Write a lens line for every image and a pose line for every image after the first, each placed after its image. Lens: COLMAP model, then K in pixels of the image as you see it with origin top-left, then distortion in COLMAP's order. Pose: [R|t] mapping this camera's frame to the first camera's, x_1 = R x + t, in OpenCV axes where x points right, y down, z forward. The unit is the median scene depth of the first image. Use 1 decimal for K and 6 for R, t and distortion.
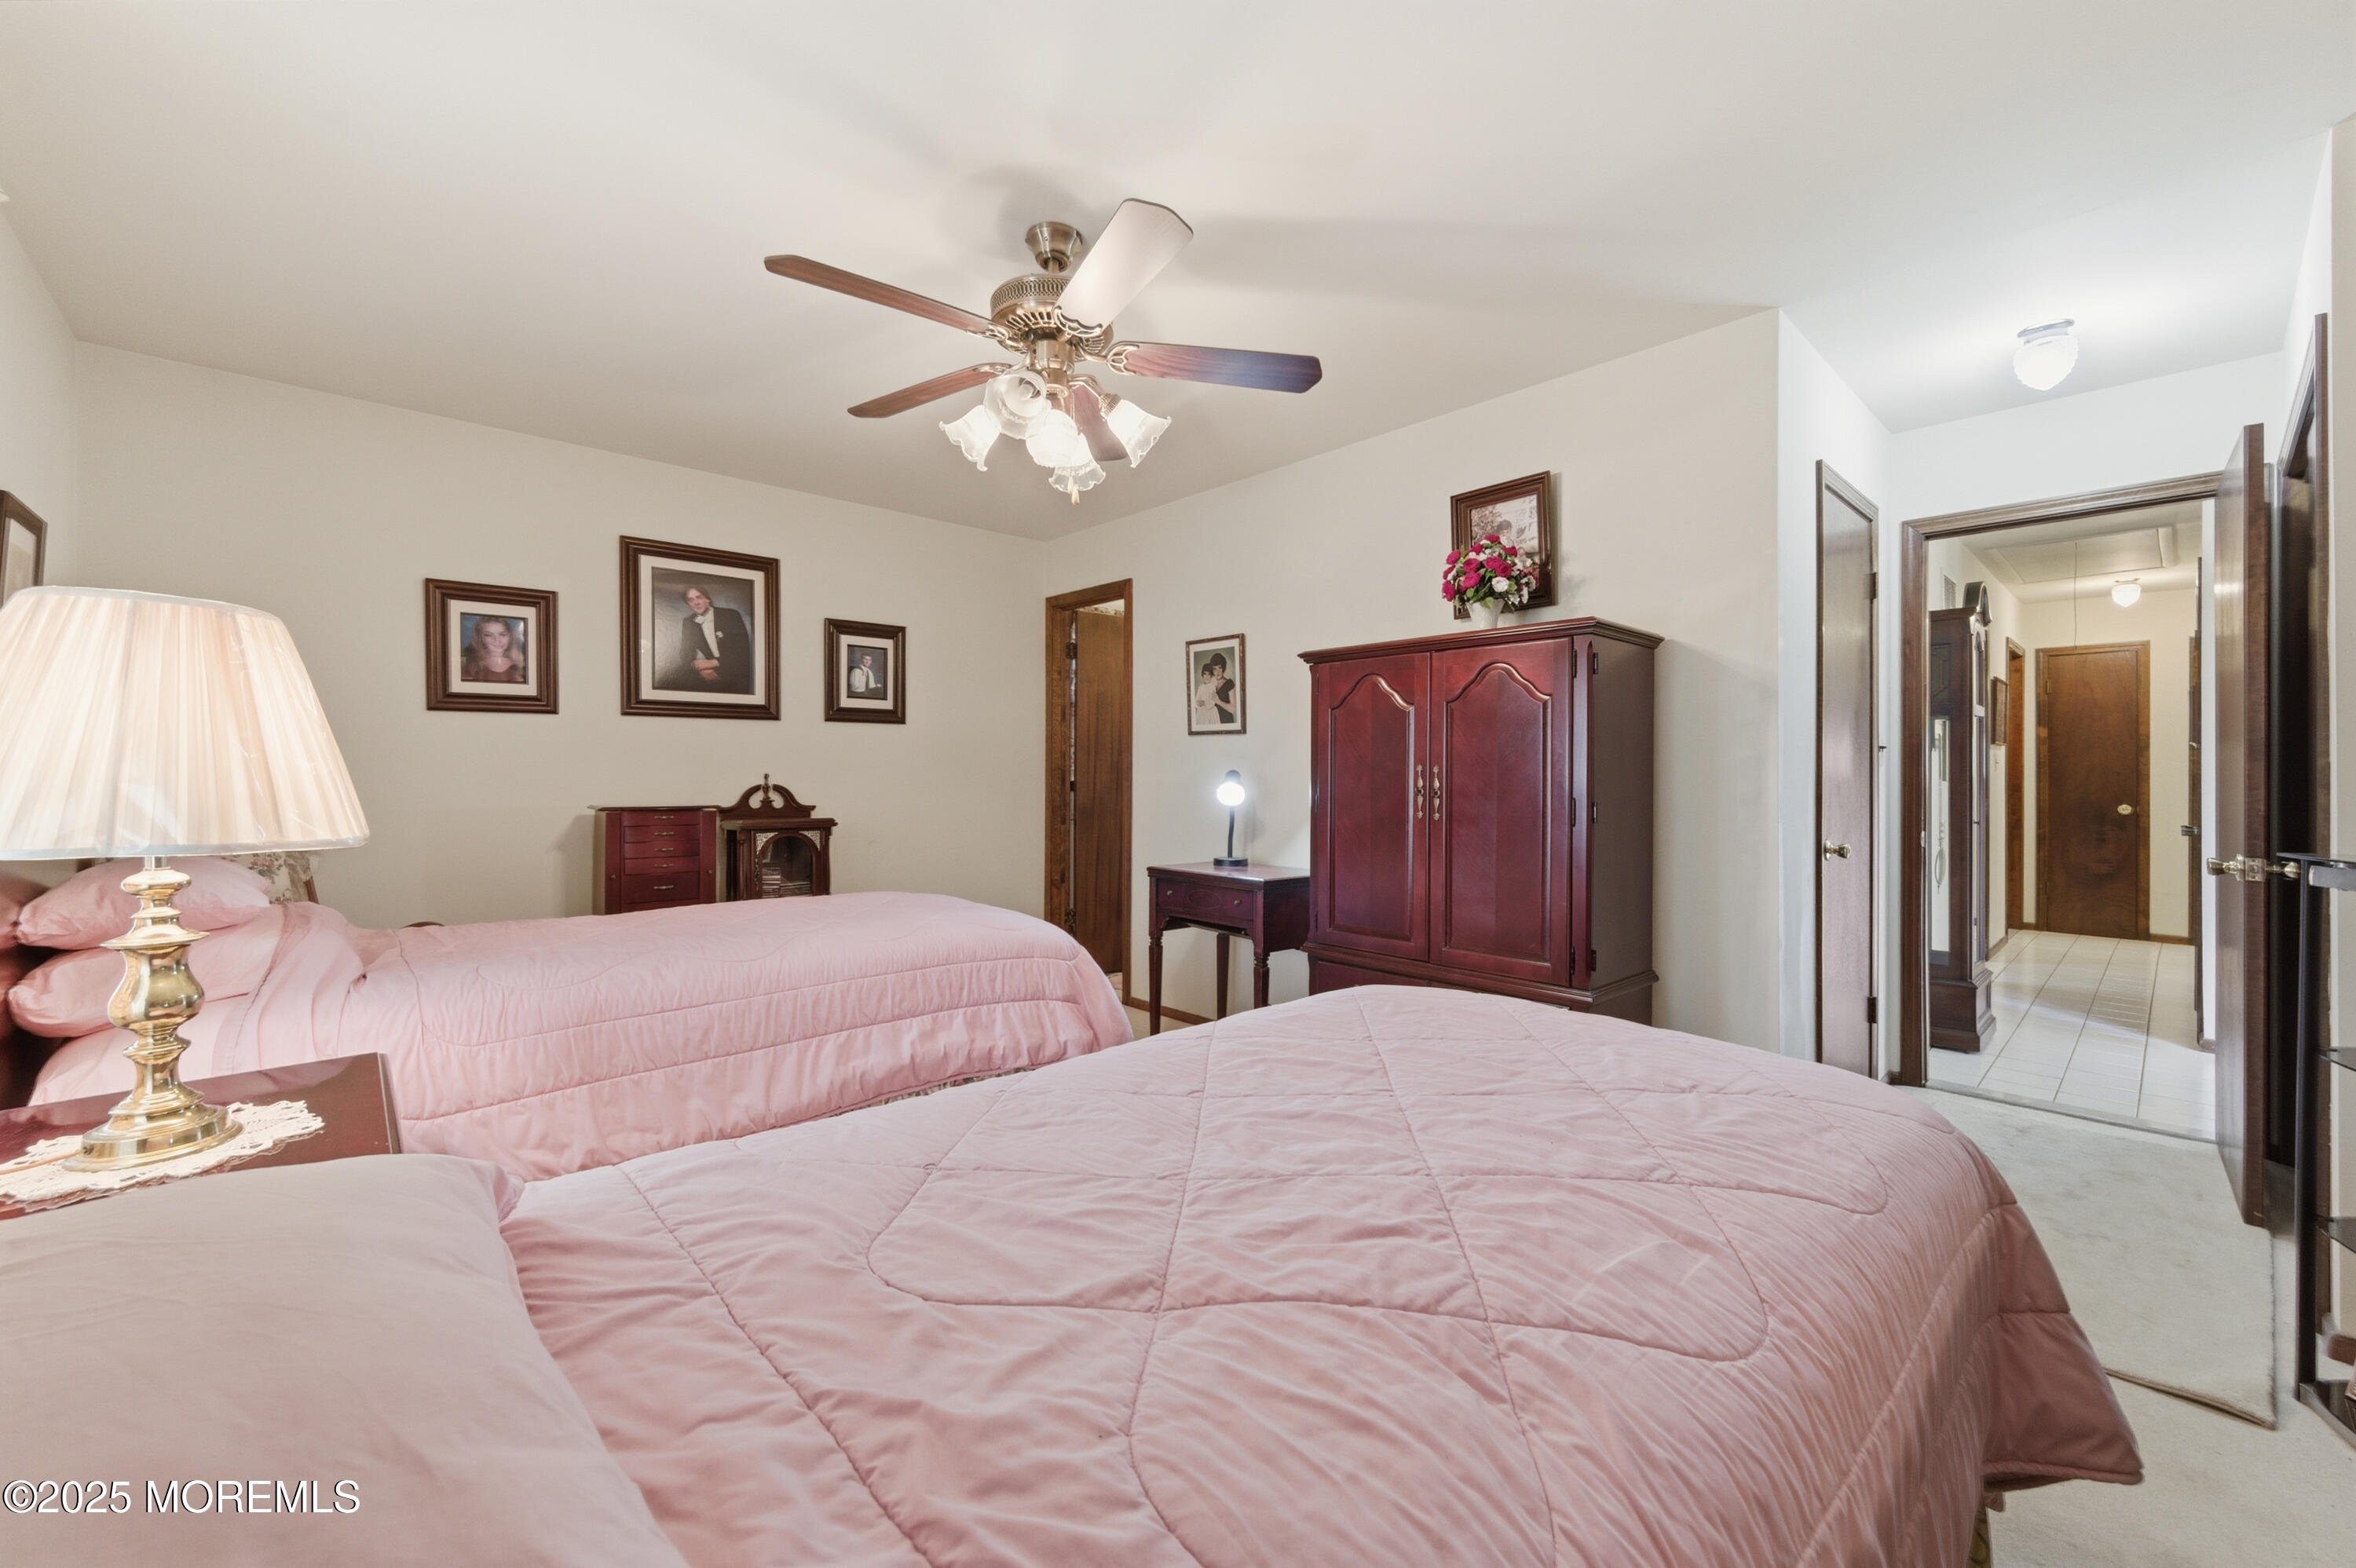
lens RADIAL K [[942.1, 0, 1174.3], [0, 942.1, 780.6], [0, 0, 1]] dist [0.002904, -0.000478]
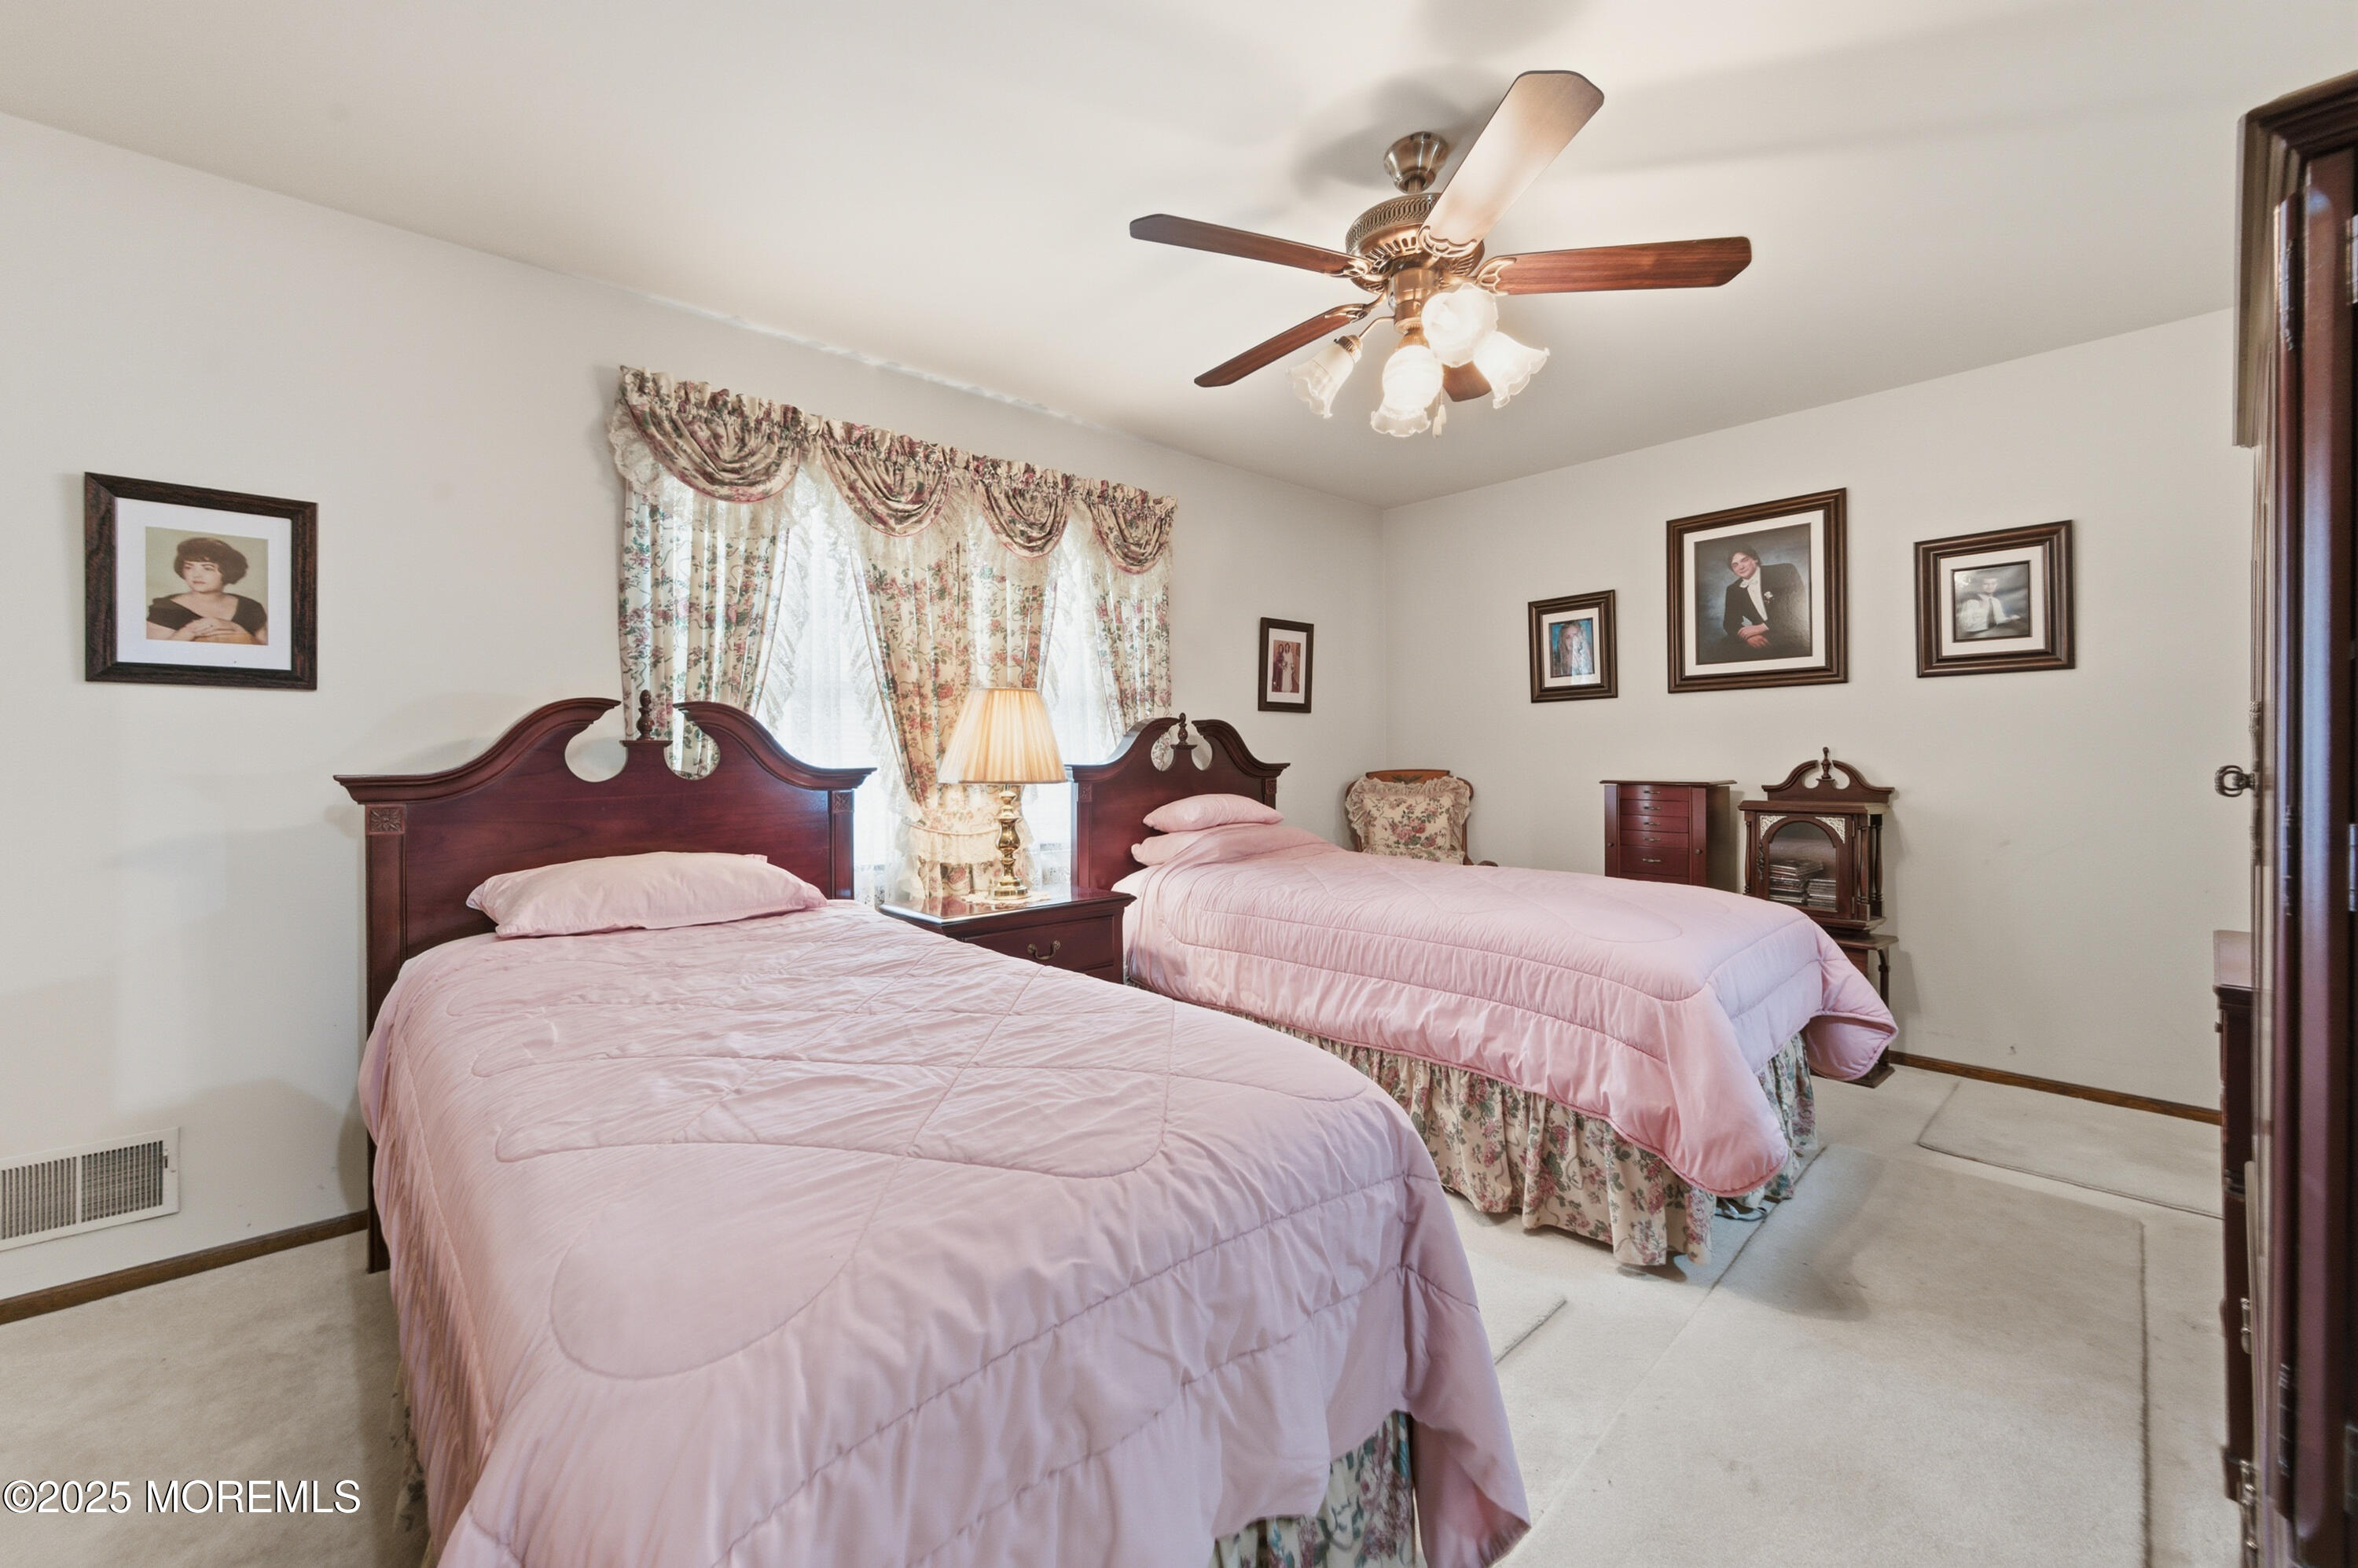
lens RADIAL K [[942.9, 0, 1175.3], [0, 942.9, 780.6], [0, 0, 1]] dist [0.002904, -0.000478]
pose [[-0.020085, 0.020290, -0.999592, 0.444748], [-0.000565, 0.999794, 0.020306, 0.005387], [0.999798, 0.000973, -0.020070, 0.453615]]
